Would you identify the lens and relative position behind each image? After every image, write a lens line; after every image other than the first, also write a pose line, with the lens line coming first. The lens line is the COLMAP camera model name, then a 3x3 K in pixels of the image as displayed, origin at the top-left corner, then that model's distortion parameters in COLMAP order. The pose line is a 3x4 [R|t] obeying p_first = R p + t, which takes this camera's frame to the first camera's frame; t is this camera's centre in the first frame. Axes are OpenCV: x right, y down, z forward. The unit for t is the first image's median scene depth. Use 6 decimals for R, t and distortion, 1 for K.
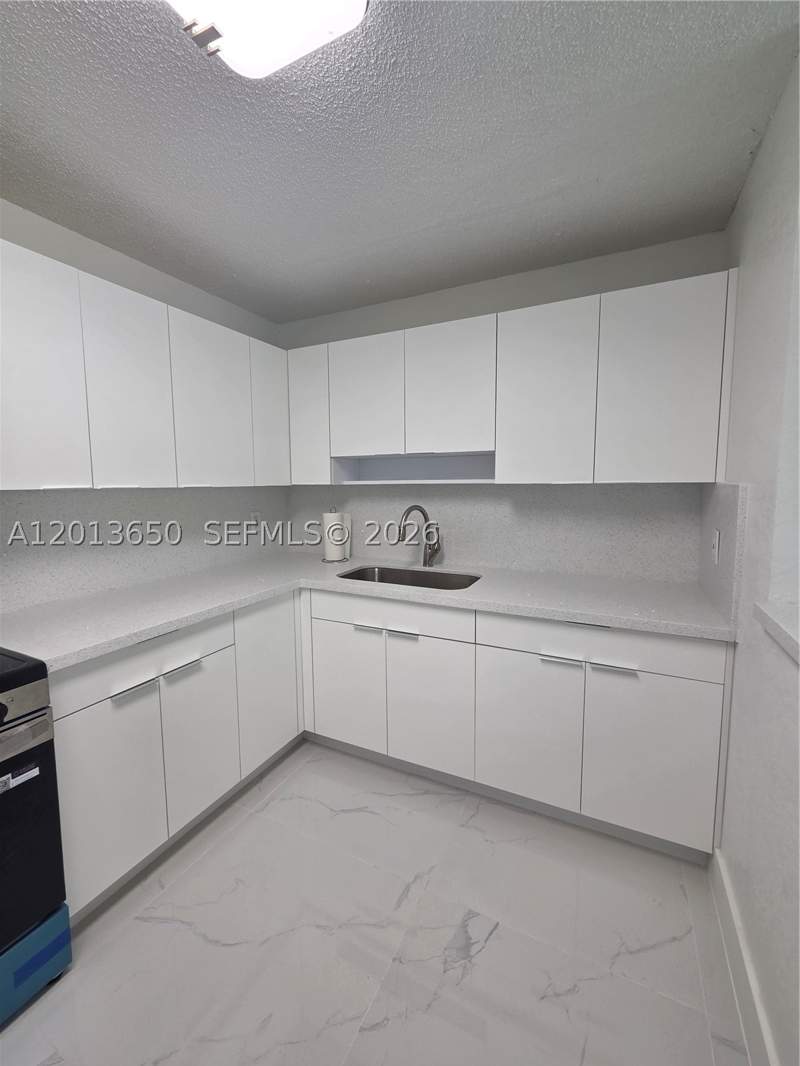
lens RADIAL K [[435.7, 0, 398.7], [0, 435.7, 526.1], [0, 0, 1]] dist [-0.000170, -0.000297]
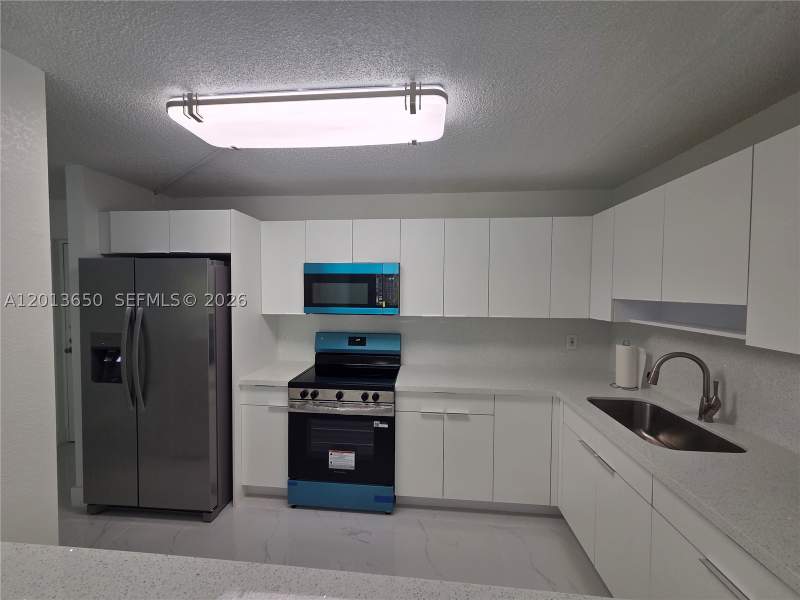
lens RADIAL K [[327.0, 0, 397.6], [0, 327.0, 301.4], [0, 0, 1]] dist [-0.000170, -0.000297]
pose [[0.365375, 0.043670, -0.929835, 0.712776], [-0.106028, 0.994350, 0.005036, -0.143416], [0.924802, 0.096748, 0.367941, 0.188148]]
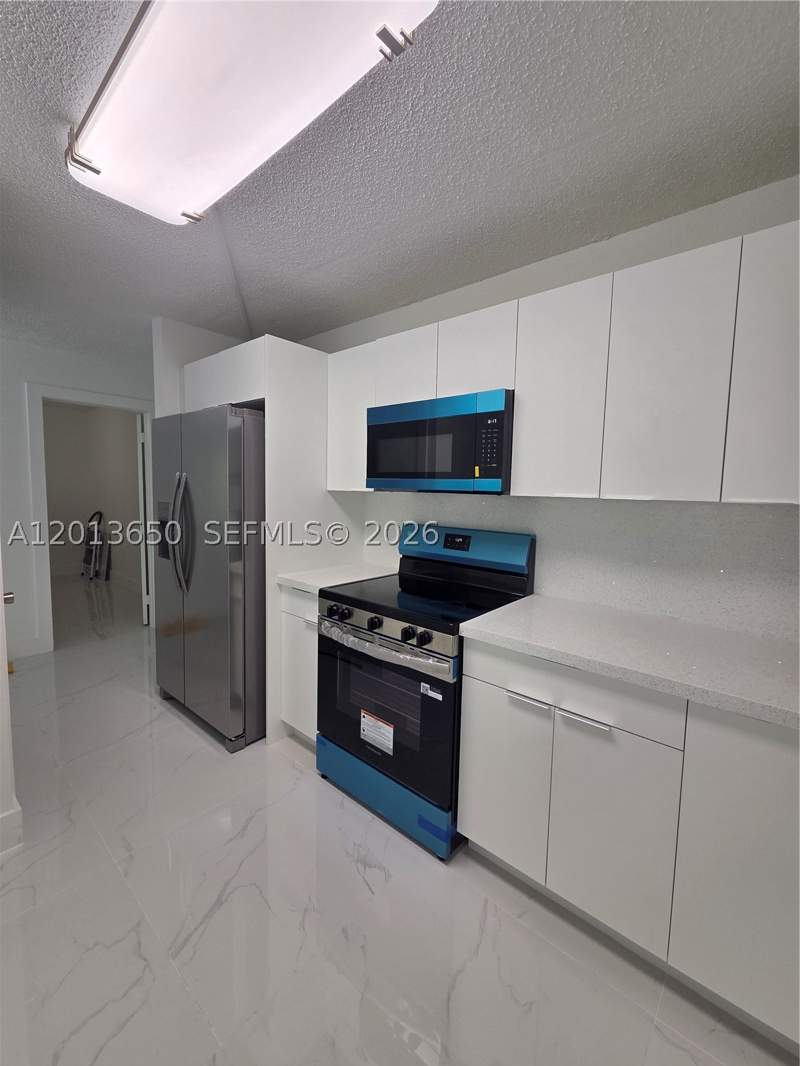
lens RADIAL K [[435.7, 0, 398.7], [0, 435.7, 526.1], [0, 0, 1]] dist [-0.000170, -0.000297]
pose [[-0.251941, 0.084691, -0.964030, 0.348007], [-0.120124, 0.985722, 0.117990, -0.084707], [0.960258, 0.145529, -0.238171, 0.806494]]
